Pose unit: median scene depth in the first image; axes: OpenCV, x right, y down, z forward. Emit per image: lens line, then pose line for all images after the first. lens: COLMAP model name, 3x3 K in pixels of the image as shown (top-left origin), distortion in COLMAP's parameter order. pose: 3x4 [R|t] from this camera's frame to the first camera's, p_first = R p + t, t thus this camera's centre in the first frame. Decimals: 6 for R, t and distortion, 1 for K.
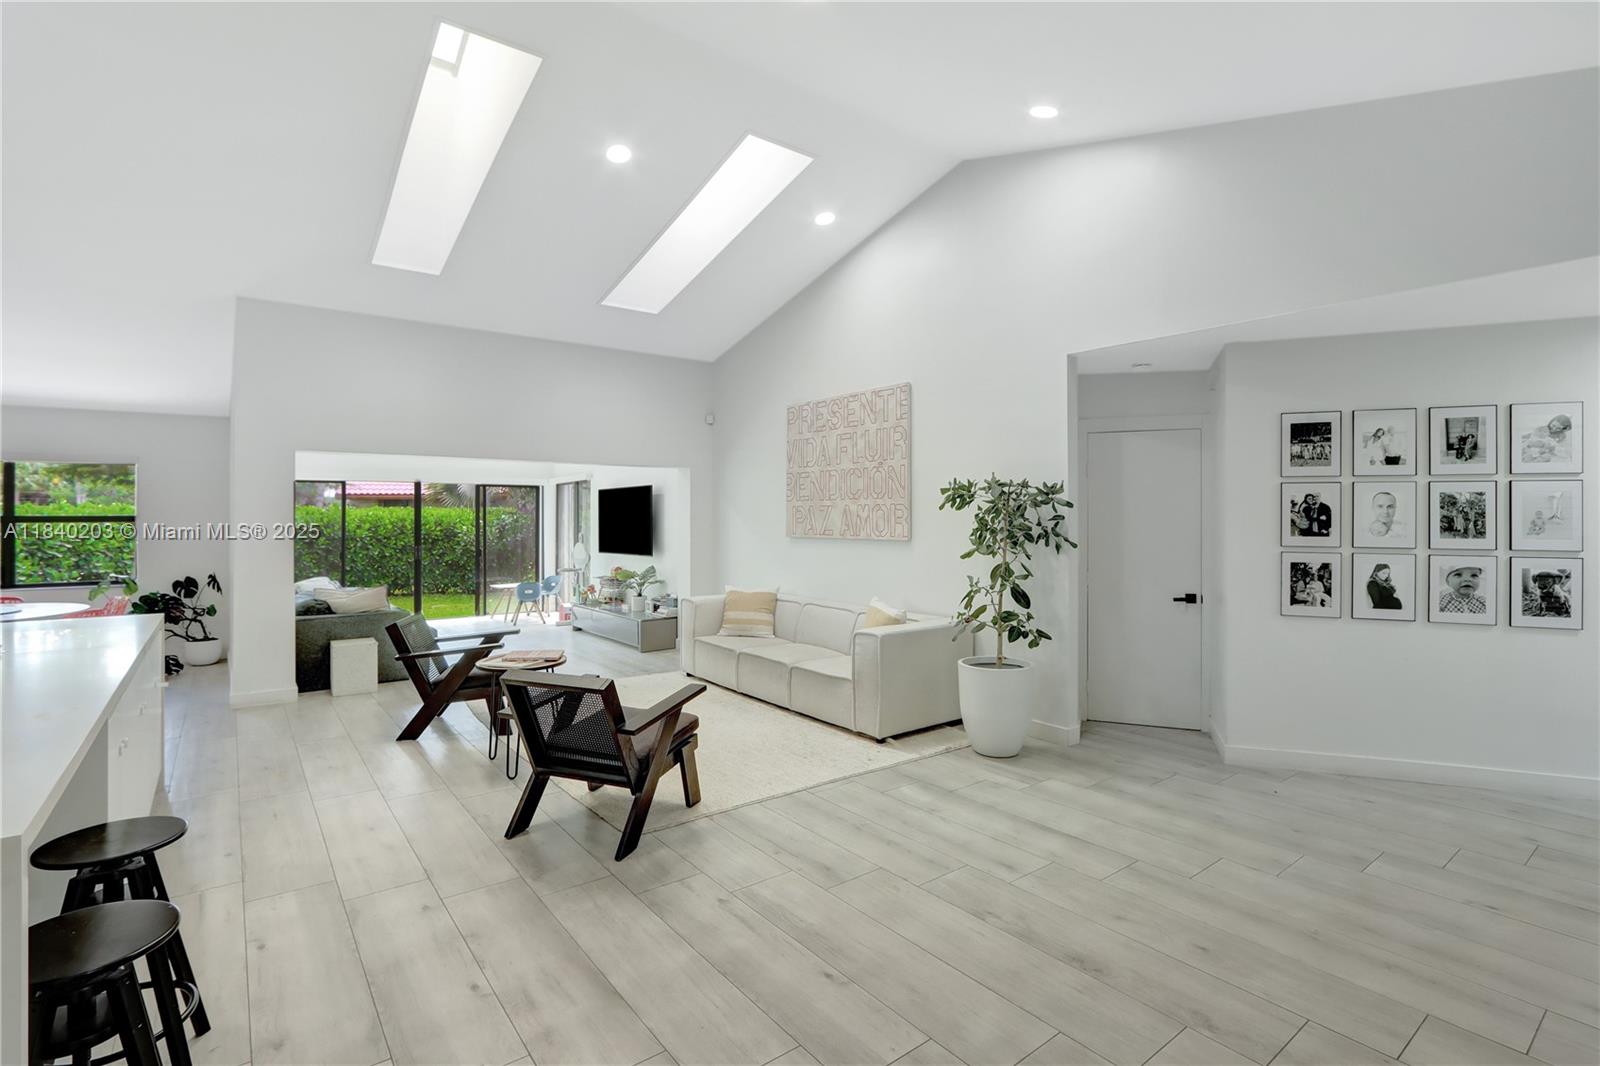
lens RADIAL K [[778.1, 0, 787.6], [0, 778.1, 514.8], [0, 0, 1]] dist [-0.004688, -0.000789]
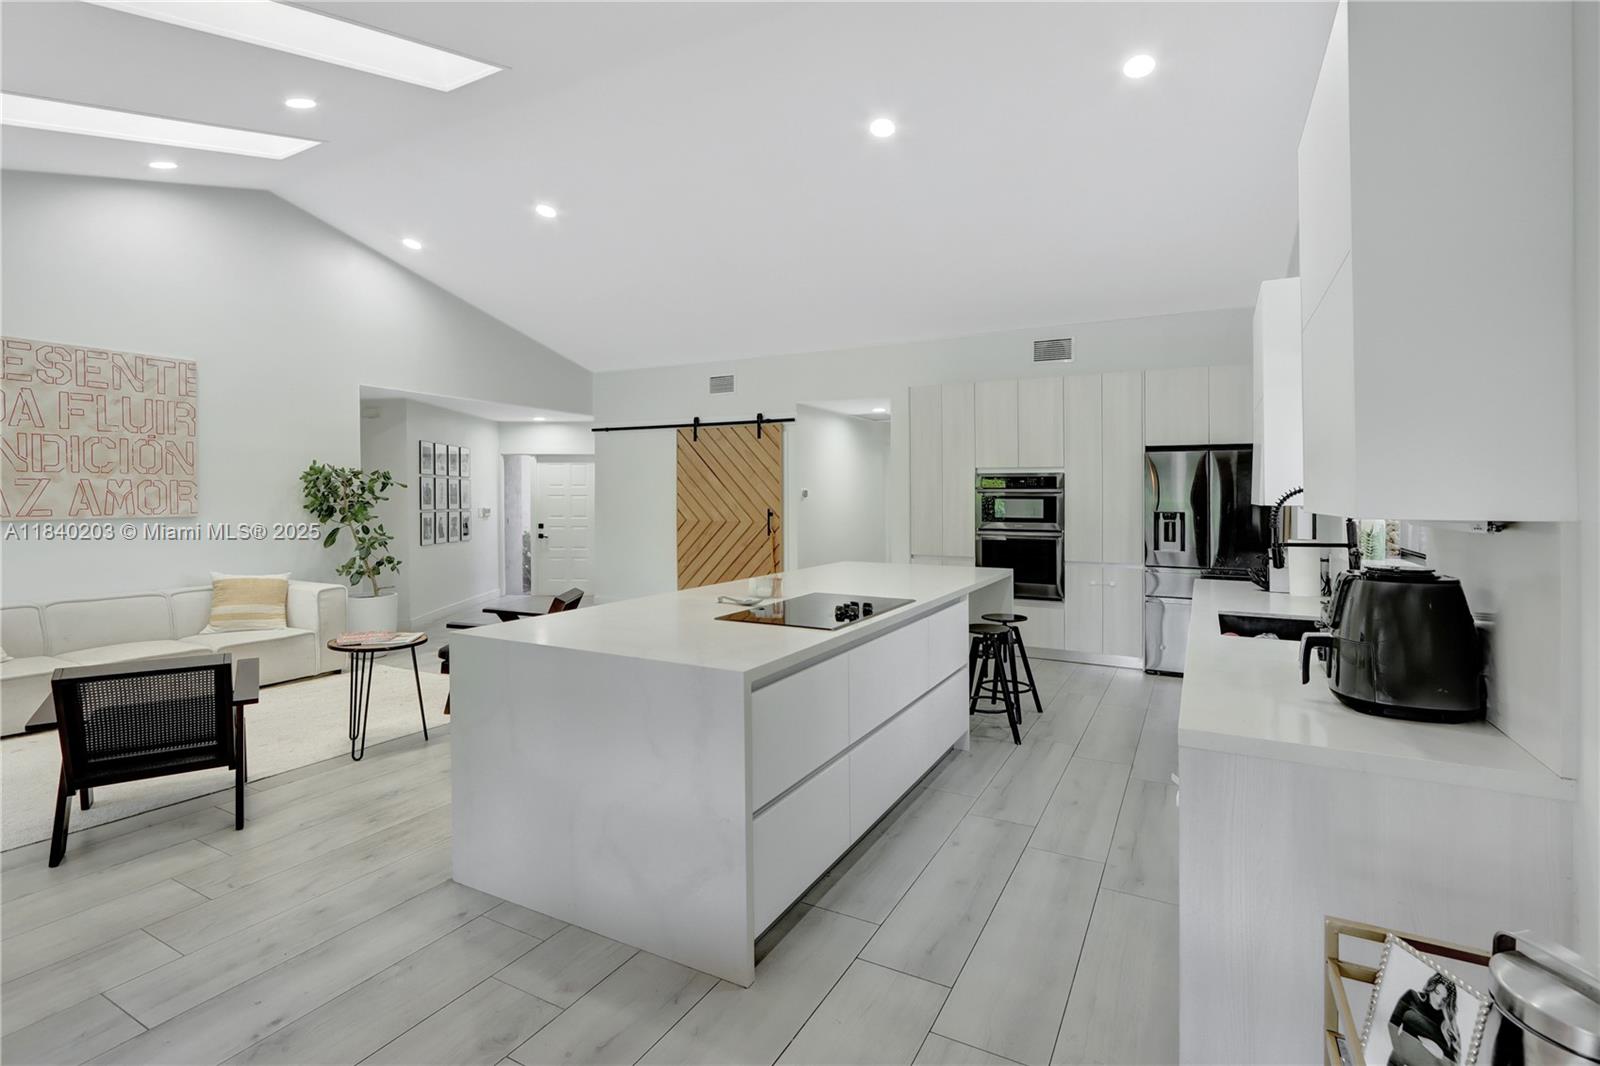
lens RADIAL K [[778.1, 0, 787.6], [0, 778.1, 514.8], [0, 0, 1]] dist [-0.004688, -0.000789]
pose [[-0.415695, -0.020439, 0.909274, -0.995633], [-0.003200, 0.999774, 0.021010, 0.006031], [-0.909498, 0.005824, -0.415667, 0.652113]]
